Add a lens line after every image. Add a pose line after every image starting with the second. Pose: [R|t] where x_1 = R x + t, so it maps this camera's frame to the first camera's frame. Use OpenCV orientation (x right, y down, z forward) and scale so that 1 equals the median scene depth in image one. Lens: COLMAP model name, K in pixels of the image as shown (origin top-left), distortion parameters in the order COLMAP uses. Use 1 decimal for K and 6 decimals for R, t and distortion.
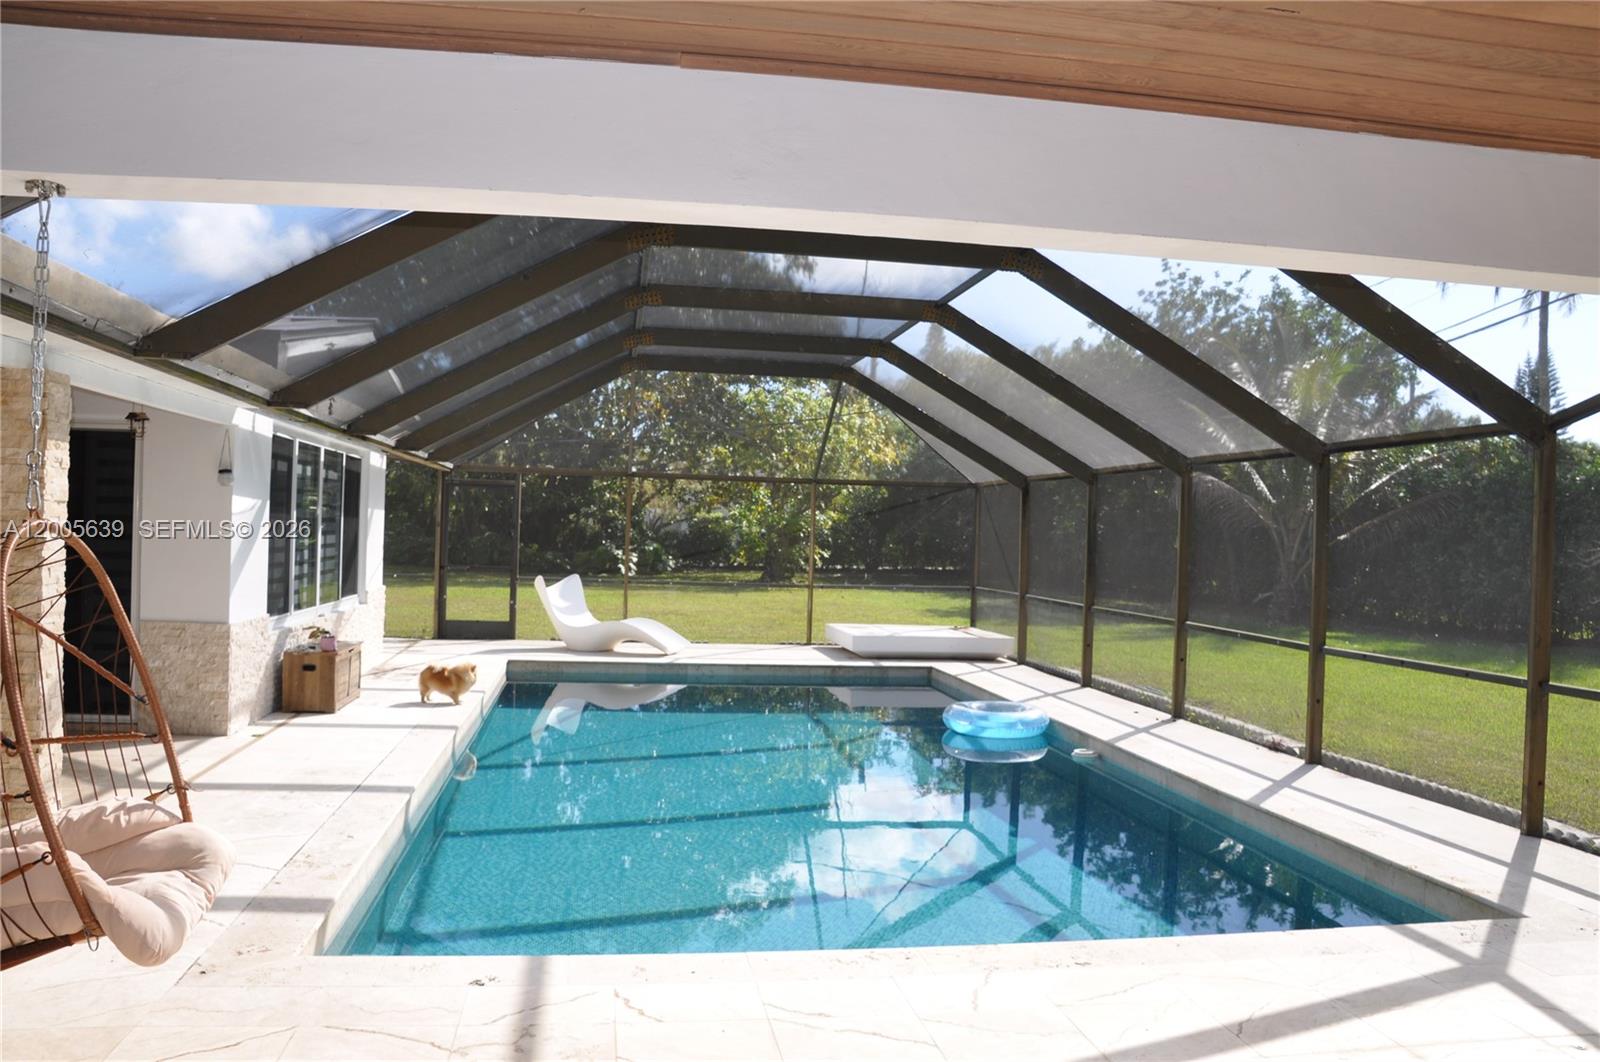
lens RADIAL K [[1248.8, 0, 800.0], [0, 1248.8, 531.0], [0, 0, 1]] dist [-0.151633, 0.100914]
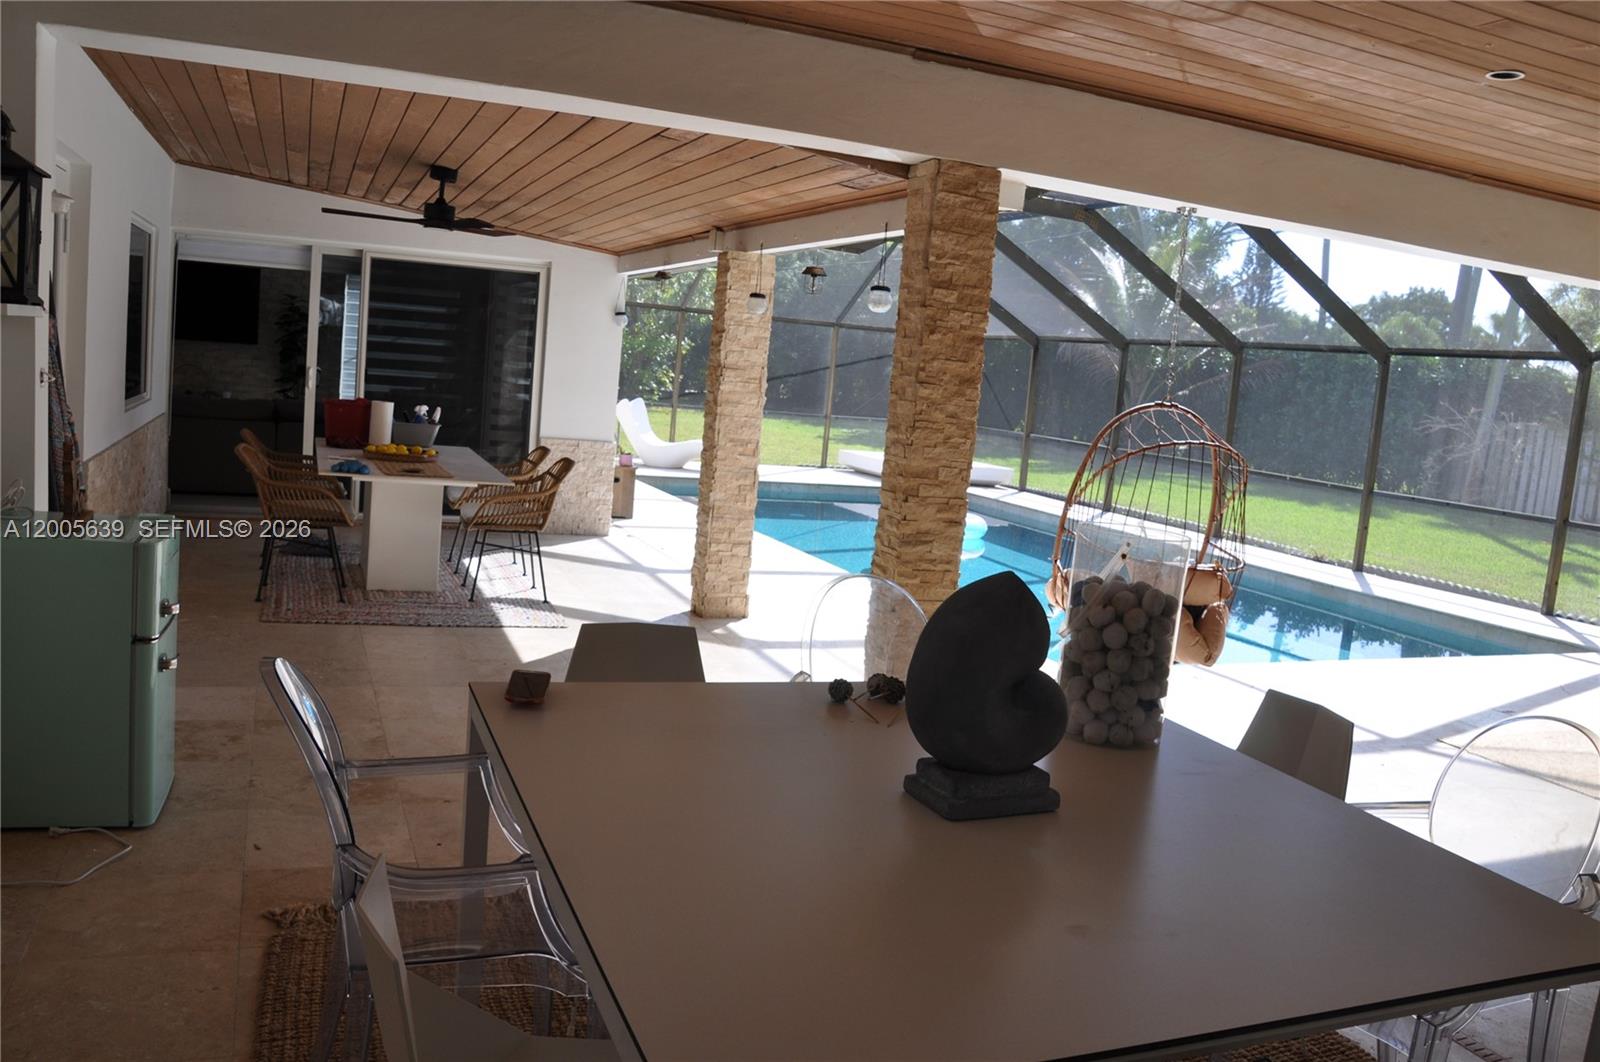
lens RADIAL K [[1248.8, 0, 800.0], [0, 1248.8, 531.0], [0, 0, 1]] dist [-0.151633, 0.100914]
pose [[0.970846, 0.022556, 0.238639, -0.339747], [-0.056647, 0.988953, 0.136982, -0.008769], [-0.232913, -0.146506, 0.961399, -0.132976]]
